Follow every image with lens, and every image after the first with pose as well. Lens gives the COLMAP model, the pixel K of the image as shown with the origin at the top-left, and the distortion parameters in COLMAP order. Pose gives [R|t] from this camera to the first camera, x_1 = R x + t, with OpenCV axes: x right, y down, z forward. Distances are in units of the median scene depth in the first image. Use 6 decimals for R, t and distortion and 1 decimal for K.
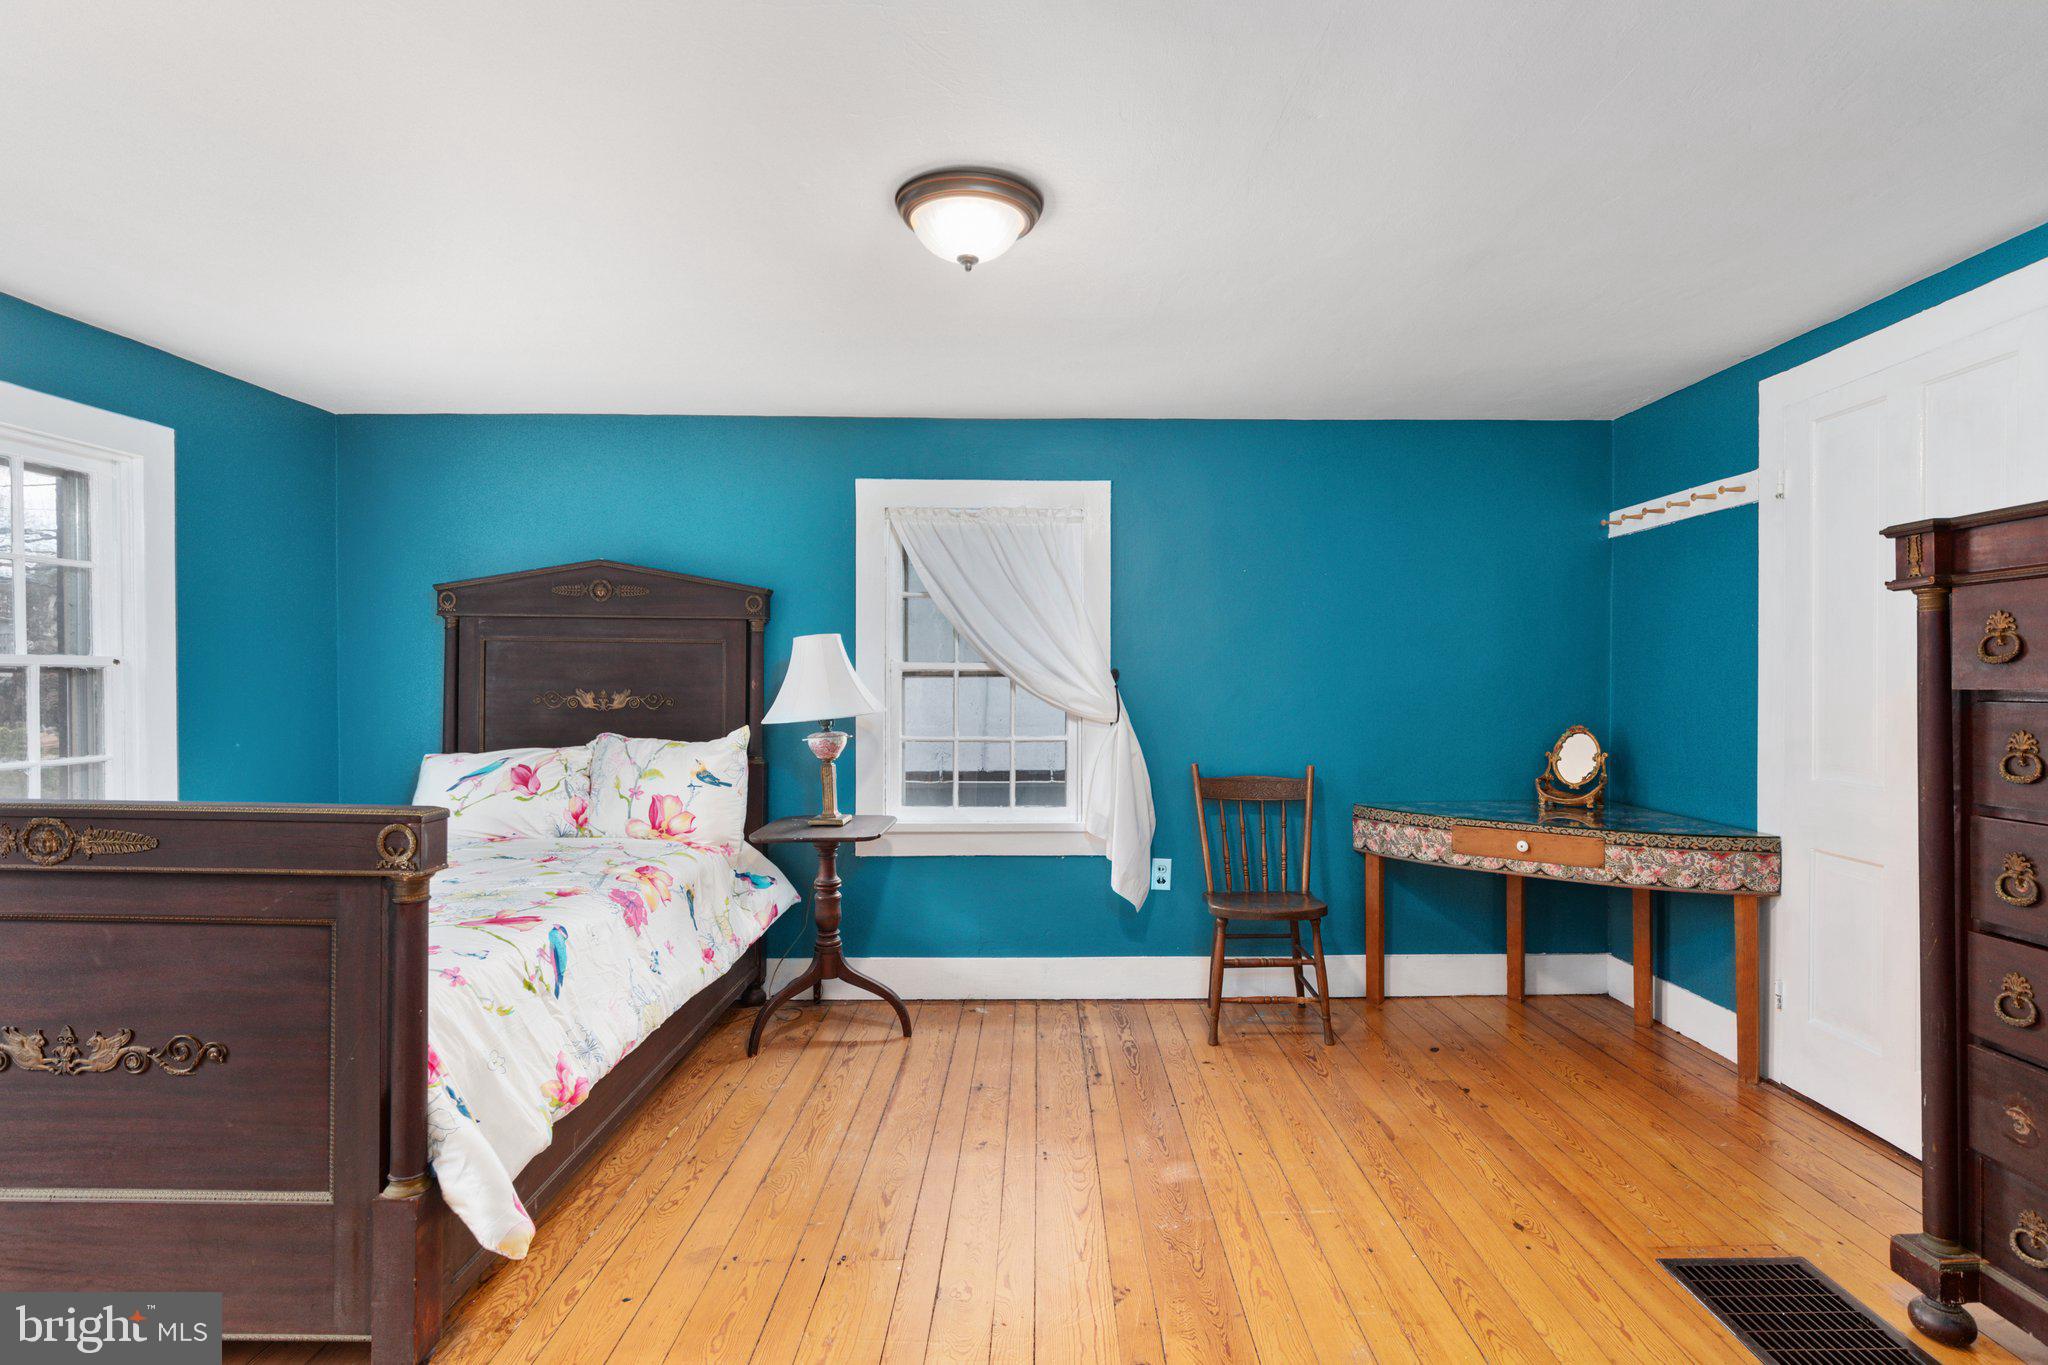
lens RADIAL K [[1060.8, 0, 1032.8], [0, 1060.8, 676.4], [0, 0, 1]] dist [0.004837, 0.000207]
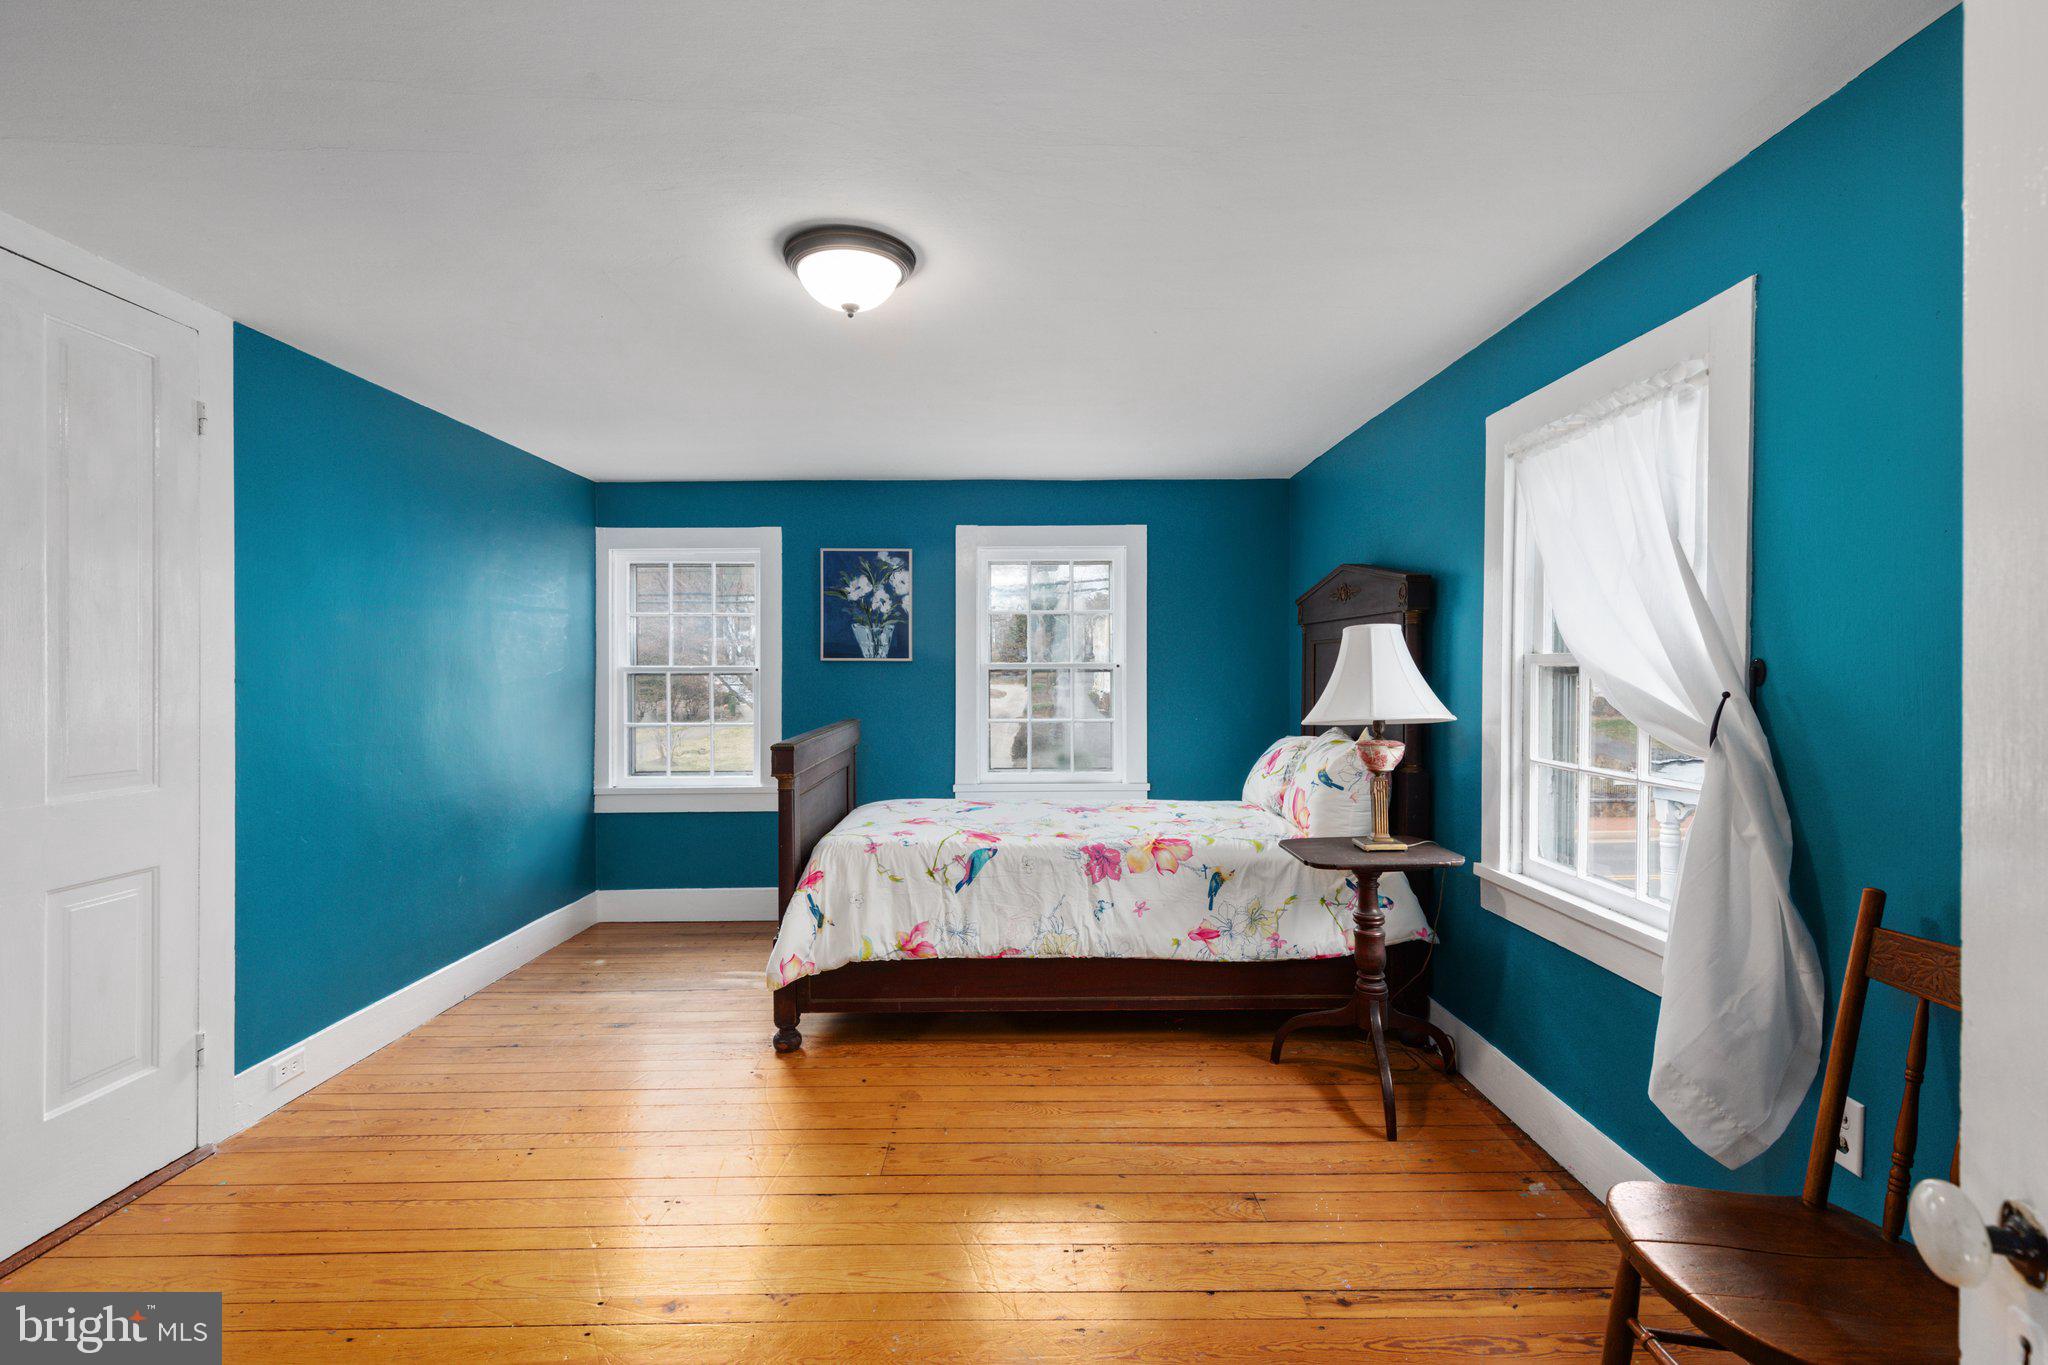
lens RADIAL K [[920.7, 0, 1028.1], [0, 920.7, 680.3], [0, 0, 1]] dist [0.001536, -0.000569]
pose [[-0.010388, 0.006819, -0.999923, 0.625658], [-0.002643, 0.999973, 0.006847, 0.000474], [0.999943, 0.002713, -0.010370, 0.836287]]
